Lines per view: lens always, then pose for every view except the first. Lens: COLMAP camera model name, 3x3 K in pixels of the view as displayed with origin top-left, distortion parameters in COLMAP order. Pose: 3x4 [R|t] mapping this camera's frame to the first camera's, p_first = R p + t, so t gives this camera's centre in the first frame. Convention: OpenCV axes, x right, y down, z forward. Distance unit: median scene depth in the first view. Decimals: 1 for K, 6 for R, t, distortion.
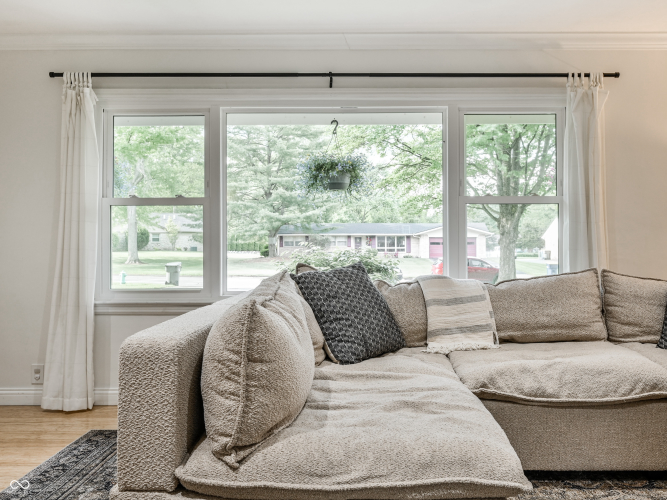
lens RADIAL K [[571.2, 0, 334.7], [0, 571.2, 244.9], [0, 0, 1]] dist [-0.007017, 0.003176]
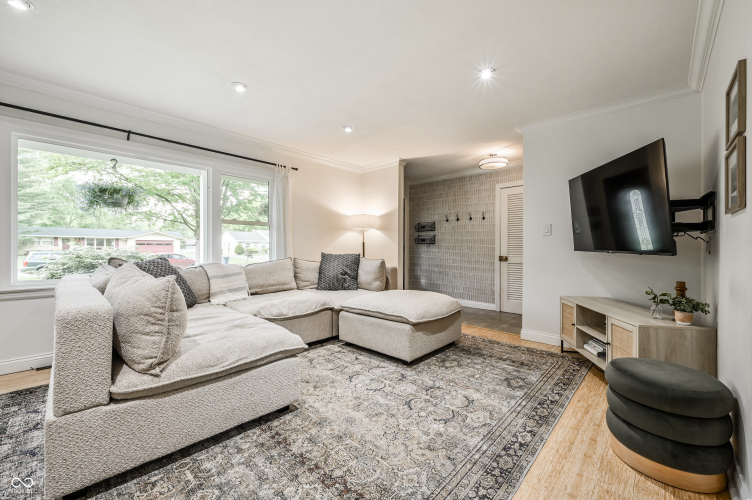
lens RADIAL K [[311.8, 0, 376.1], [0, 311.8, 251.9], [0, 0, 1]] dist [-0.000575, 0.000070]
pose [[0.678724, -0.004534, 0.734379, -0.210725], [-0.009135, 0.999851, 0.014616, 0.000631], [-0.734336, -0.016628, 0.678582, -0.053709]]
